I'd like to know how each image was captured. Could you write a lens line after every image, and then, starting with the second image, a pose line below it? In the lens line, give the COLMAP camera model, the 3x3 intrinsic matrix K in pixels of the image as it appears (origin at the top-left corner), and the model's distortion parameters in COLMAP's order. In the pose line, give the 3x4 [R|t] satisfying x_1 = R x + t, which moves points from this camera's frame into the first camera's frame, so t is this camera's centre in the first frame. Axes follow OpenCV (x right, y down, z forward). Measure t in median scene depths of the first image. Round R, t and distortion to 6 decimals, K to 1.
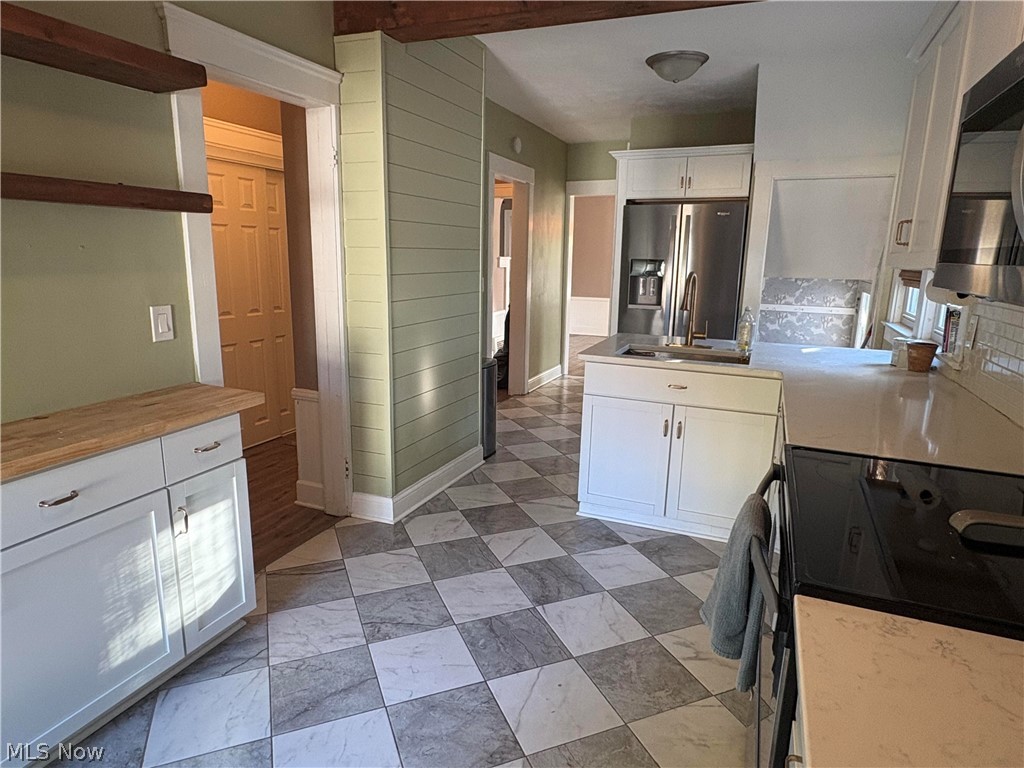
lens RADIAL K [[601.8, 0, 512.0], [0, 601.8, 384.0], [0, 0, 1]] dist [0.001496, 0.000544]
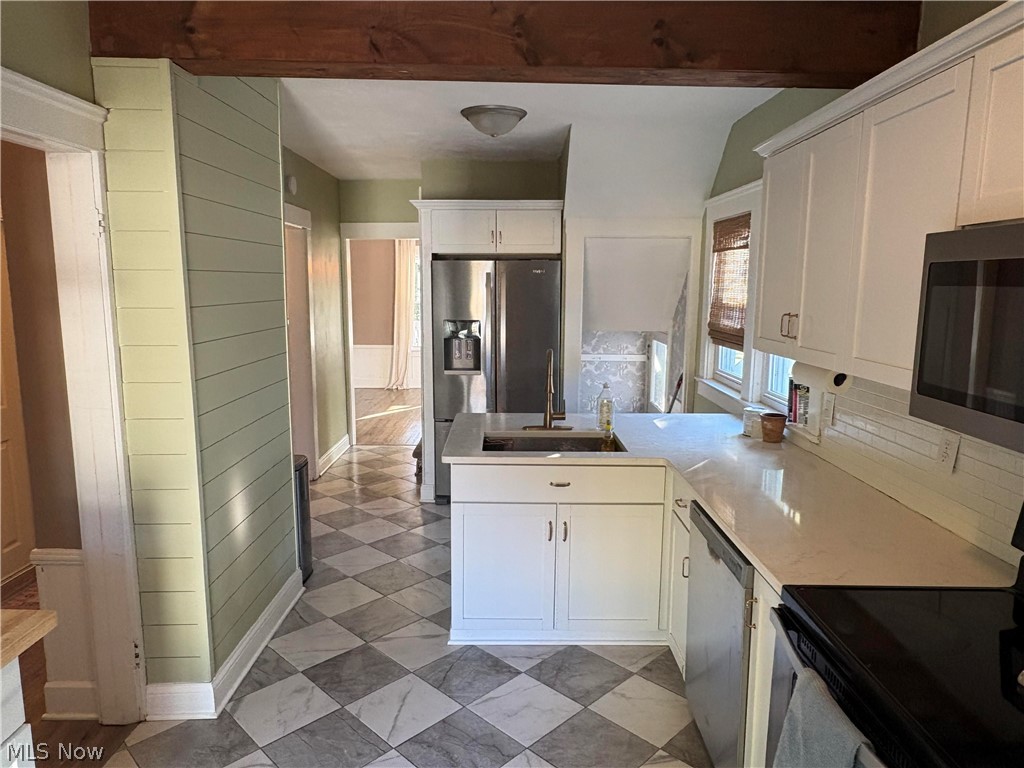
lens RADIAL K [[665.4, 0, 508.2], [0, 665.4, 387.2], [0, 0, 1]] dist [-0.001370, 0.001921]
pose [[0.920678, -0.072707, 0.383492, -0.149260], [0.092699, 0.995117, -0.033883, -0.102099], [-0.379156, 0.066745, 0.922922, 0.099560]]
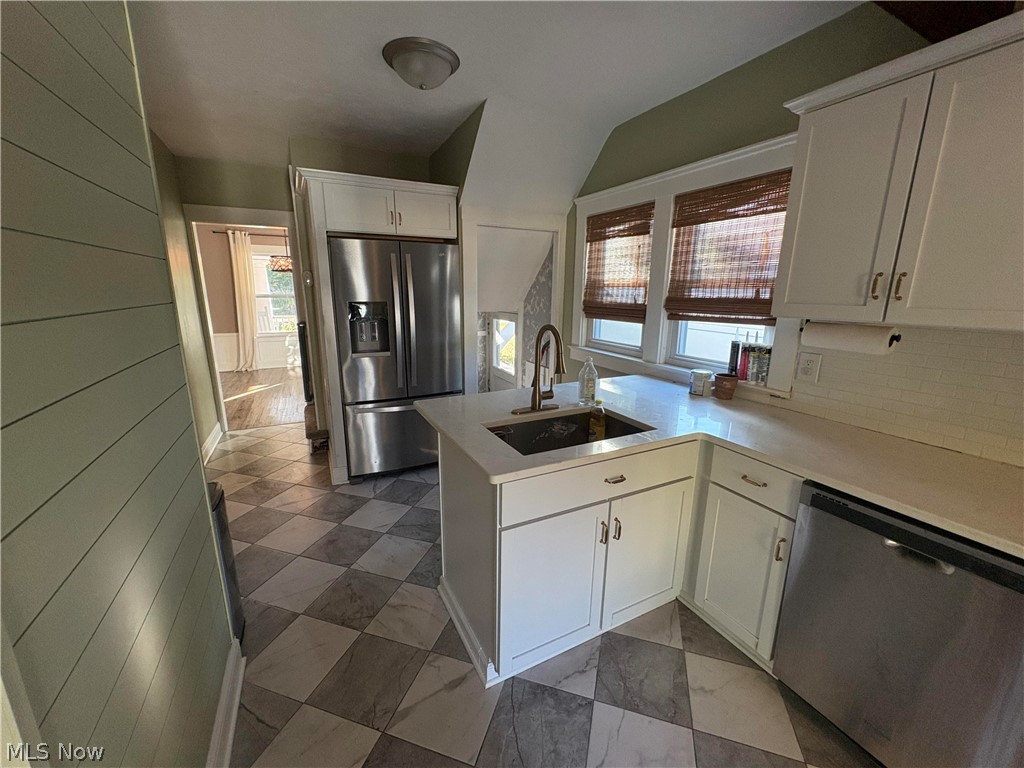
lens RADIAL K [[407.0, 0, 512.1], [0, 407.0, 382.8], [0, 0, 1]] dist [-0.001873, -0.000231]
pose [[0.642815, -0.183339, 0.743758, -0.160960], [0.163404, 0.981407, 0.100694, -0.174234], [-0.748391, 0.056806, 0.660821, 0.680072]]
